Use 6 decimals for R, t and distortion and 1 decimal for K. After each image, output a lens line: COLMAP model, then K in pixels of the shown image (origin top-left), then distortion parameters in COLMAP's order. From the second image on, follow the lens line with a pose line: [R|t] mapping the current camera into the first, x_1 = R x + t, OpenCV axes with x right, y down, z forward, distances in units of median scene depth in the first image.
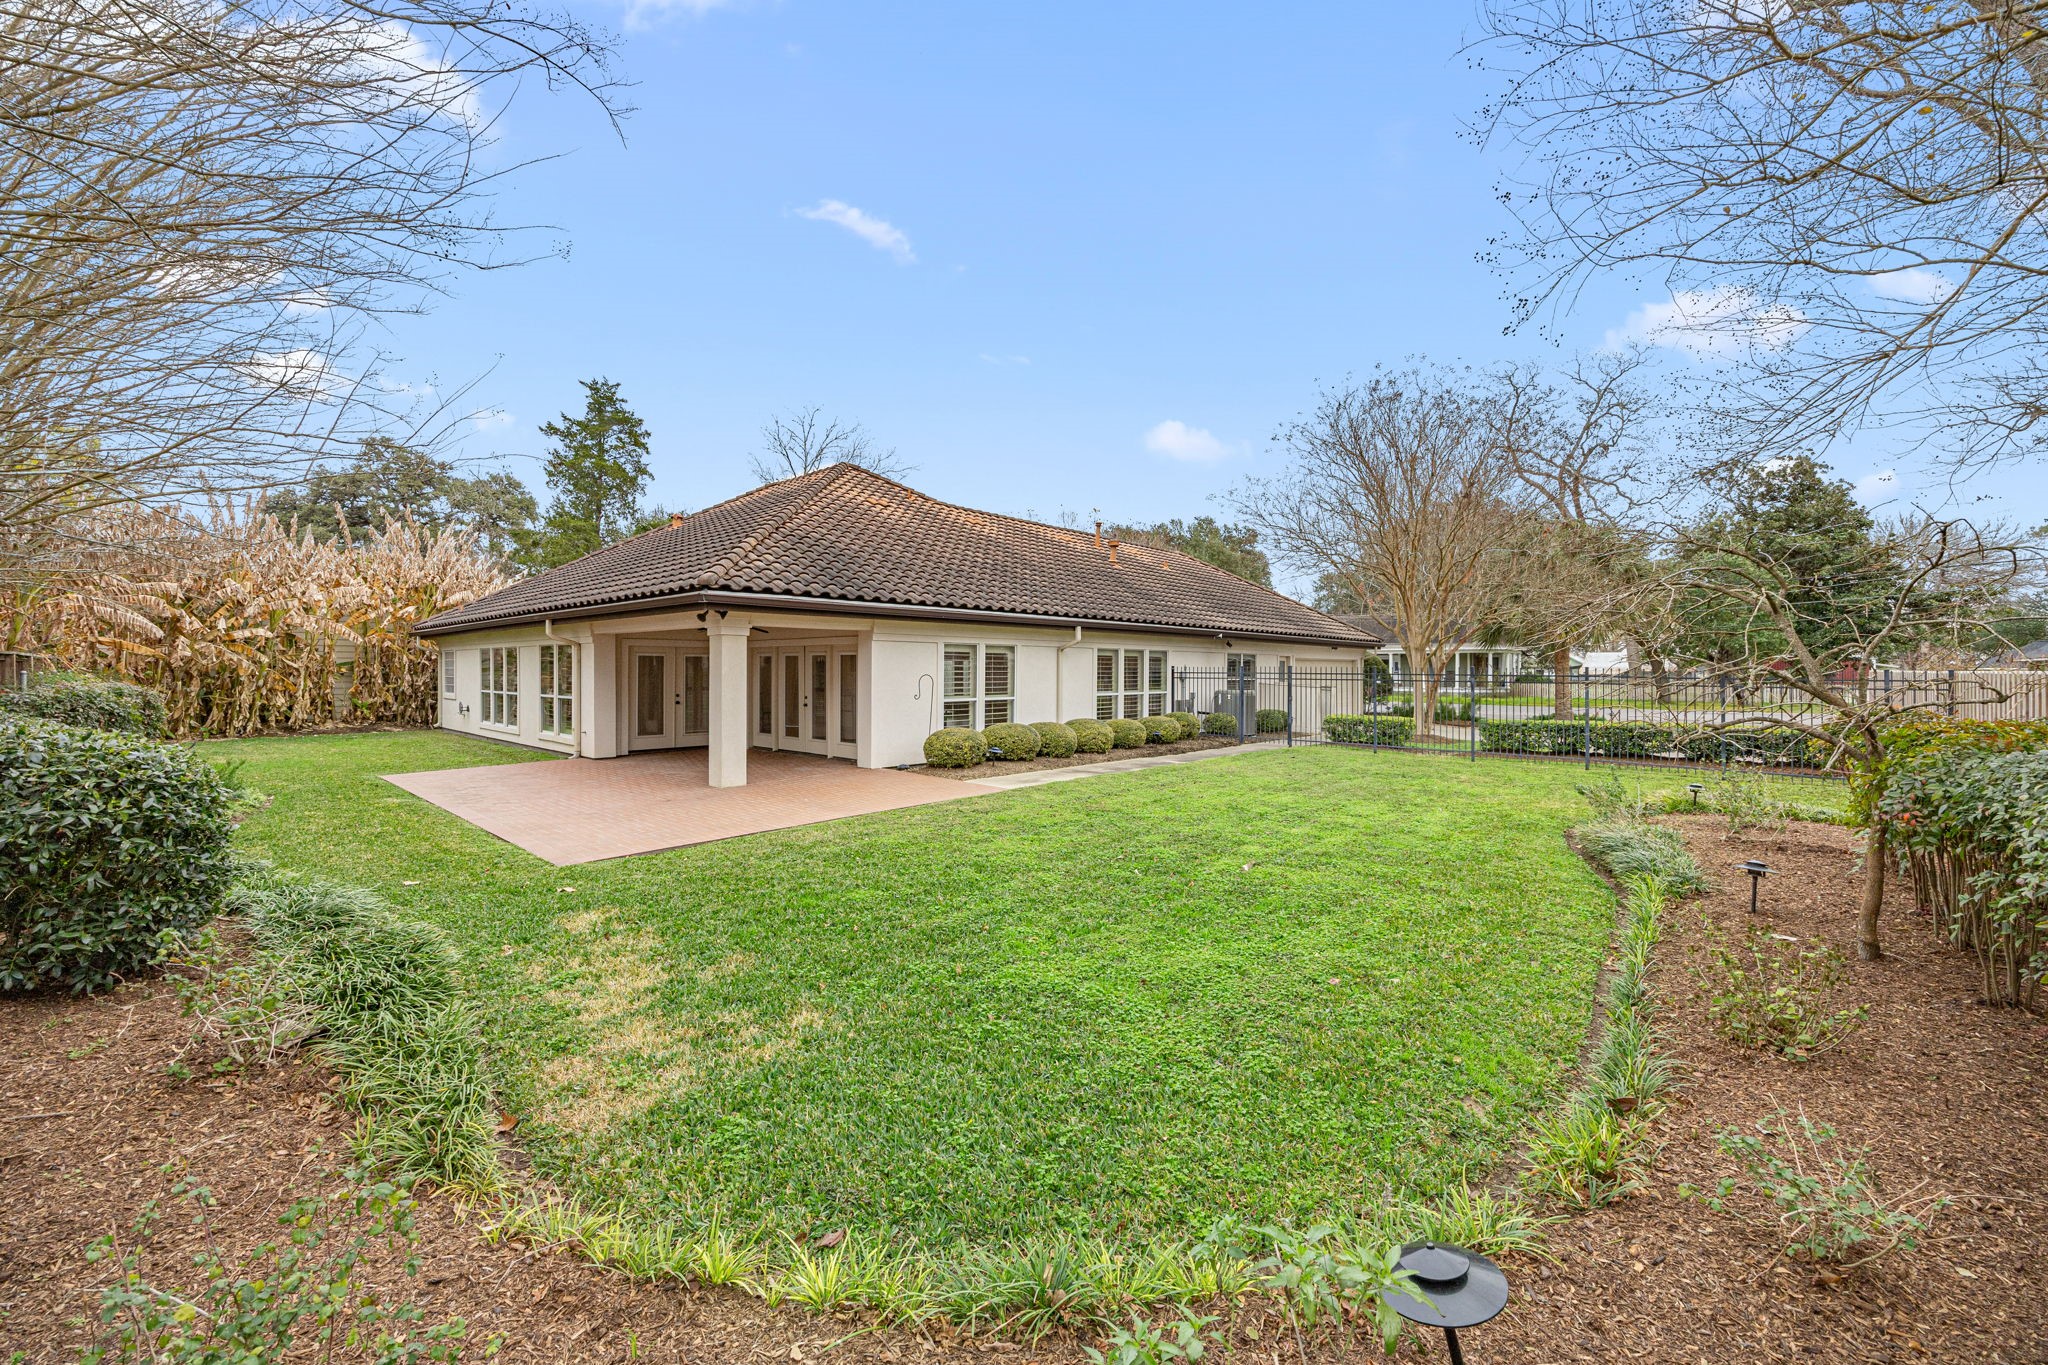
lens RADIAL K [[795.2, 0, 1024.6], [0, 795.2, 676.9], [0, 0, 1]] dist [-0.006543, 0.000147]
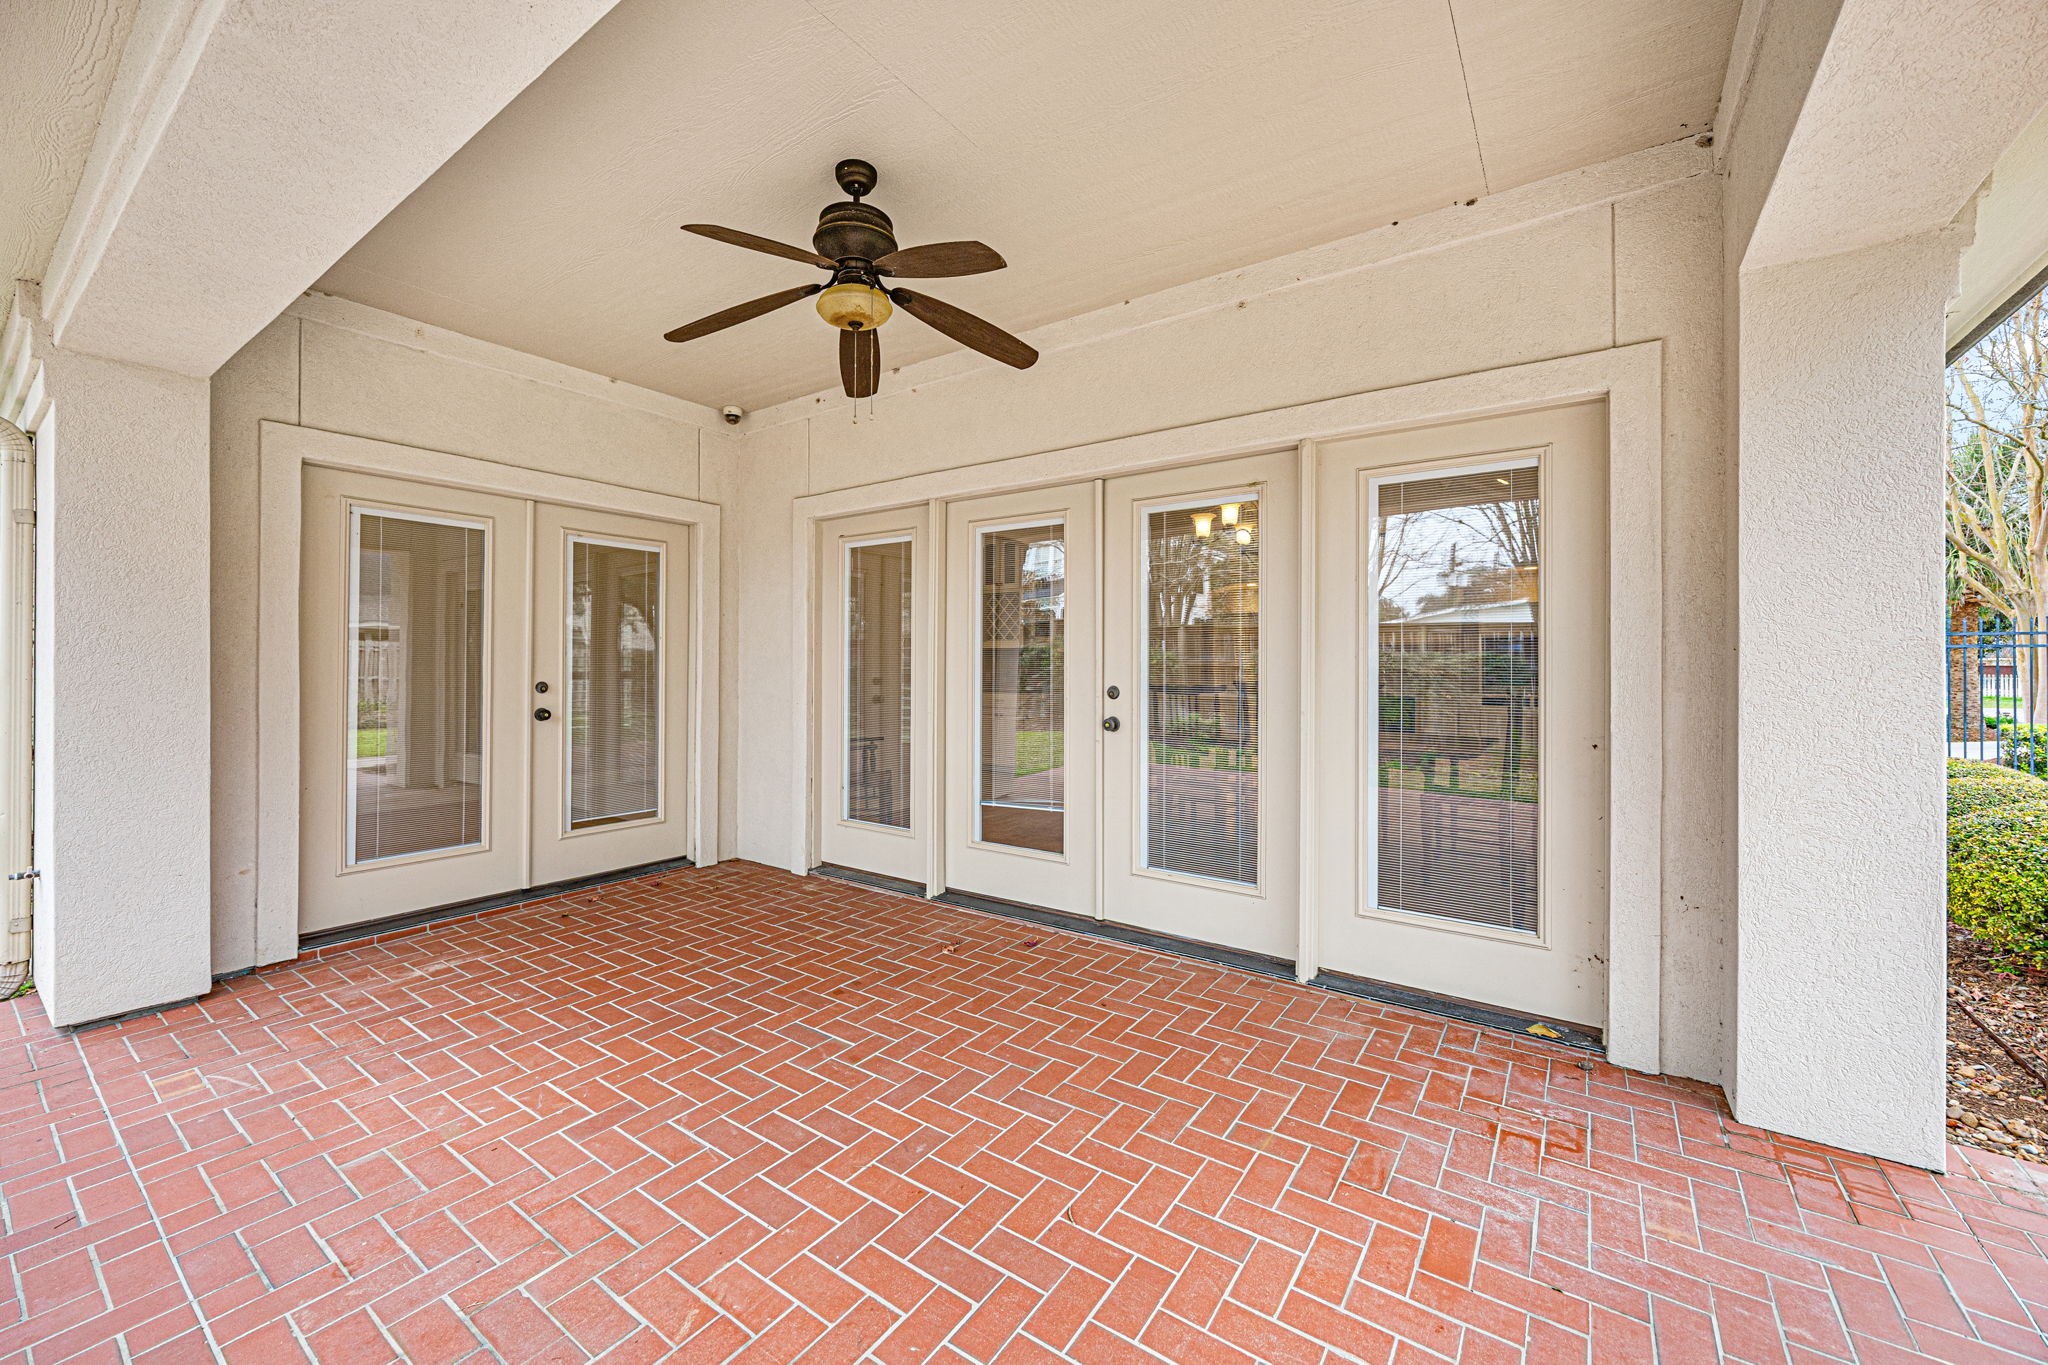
lens RADIAL K [[795.2, 0, 1025.1], [0, 795.2, 669.9], [0, 0, 1]] dist [-0.006543, 0.000147]
pose [[0.989562, -0.000358, 0.144105, -0.316312], [0.001032, 0.999989, -0.004598, 0.018460], [-0.144102, 0.004698, 0.989552, 0.716081]]
